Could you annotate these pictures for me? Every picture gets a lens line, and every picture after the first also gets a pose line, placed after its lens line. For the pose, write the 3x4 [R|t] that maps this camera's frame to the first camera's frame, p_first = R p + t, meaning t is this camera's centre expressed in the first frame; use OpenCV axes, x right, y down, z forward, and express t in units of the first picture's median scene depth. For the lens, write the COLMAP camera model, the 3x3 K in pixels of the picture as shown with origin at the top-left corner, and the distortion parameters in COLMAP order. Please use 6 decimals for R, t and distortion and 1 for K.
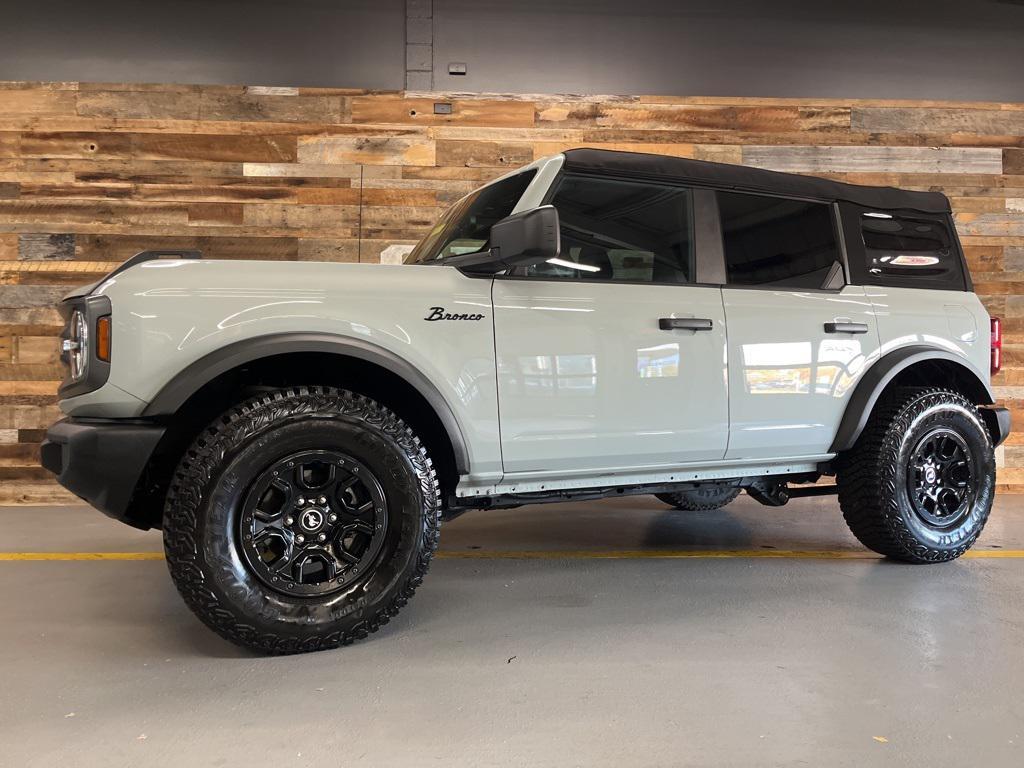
lens RADIAL K [[781.4, 0, 512.8], [0, 781.4, 374.3], [0, 0, 1]] dist [0.050332, -0.074839]
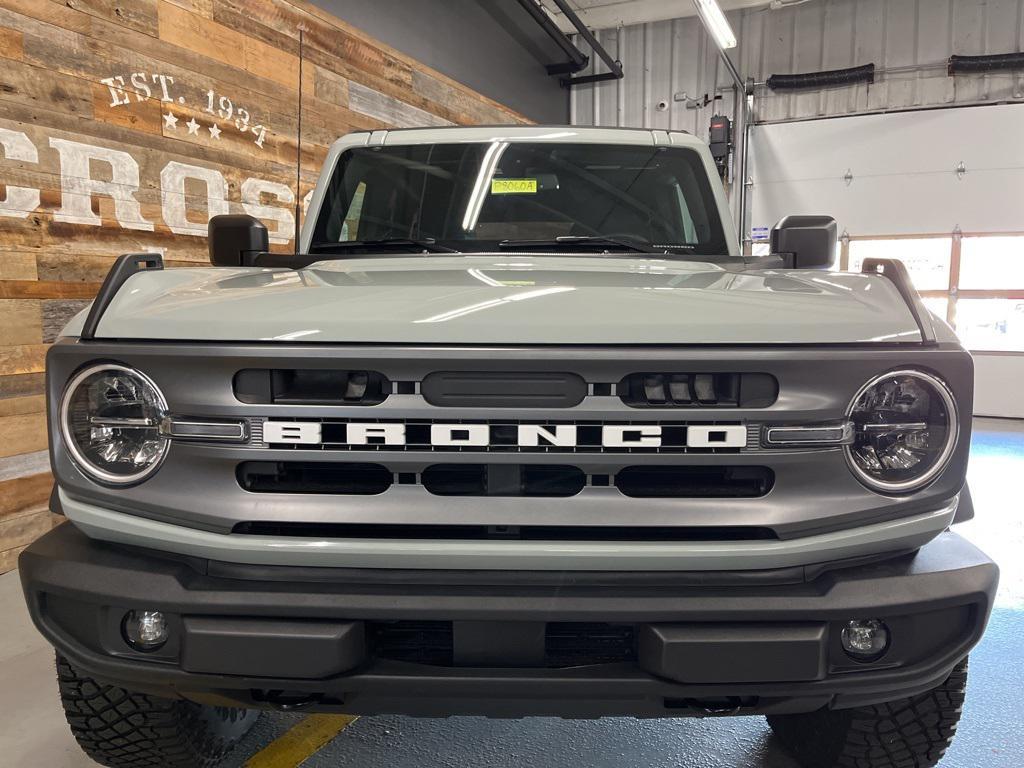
lens RADIAL K [[779.5, 0, 518.8], [0, 779.5, 385.8], [0, 0, 1]] dist [0.073161, -0.103947]
pose [[0.438488, -0.105174, 0.892562, -0.476522], [-0.010638, 0.992452, 0.122171, -0.054933], [-0.898674, -0.063066, 0.434060, 0.415139]]
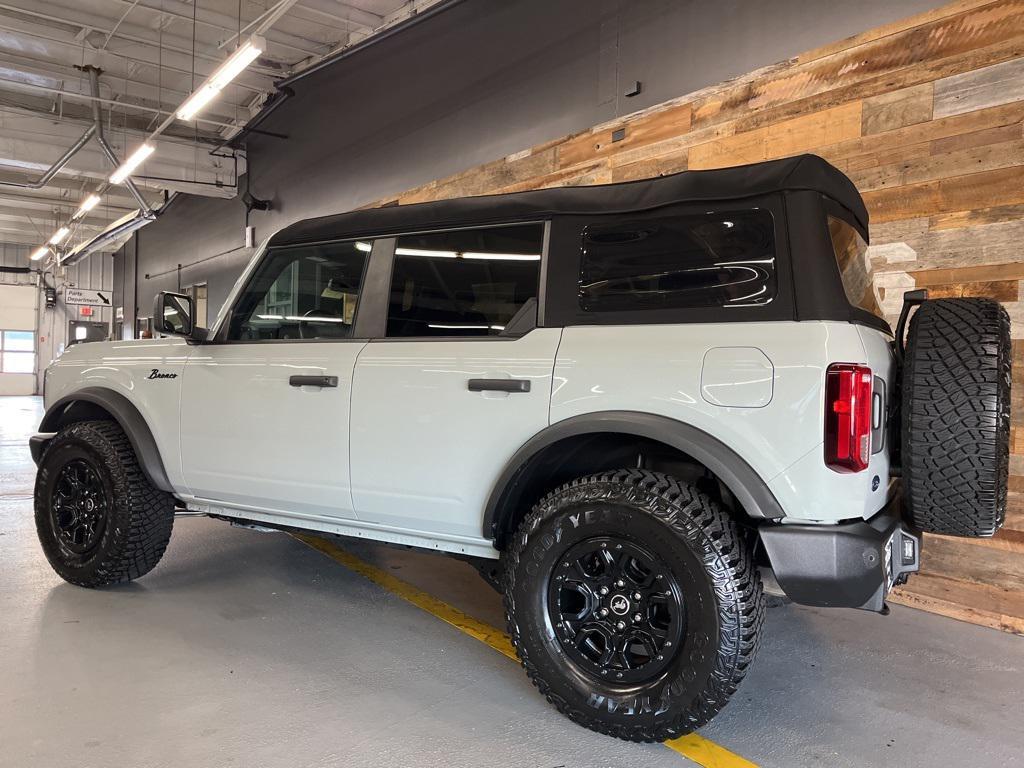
lens RADIAL K [[771.4, 0, 513.3], [0, 771.4, 375.0], [0, 0, 1]] dist [0.064828, -0.090649]
pose [[0.559942, 0.018736, -0.828320, 0.651950], [-0.016717, 0.999796, 0.011313, -0.047176], [0.828363, 0.007513, 0.560141, 0.349929]]
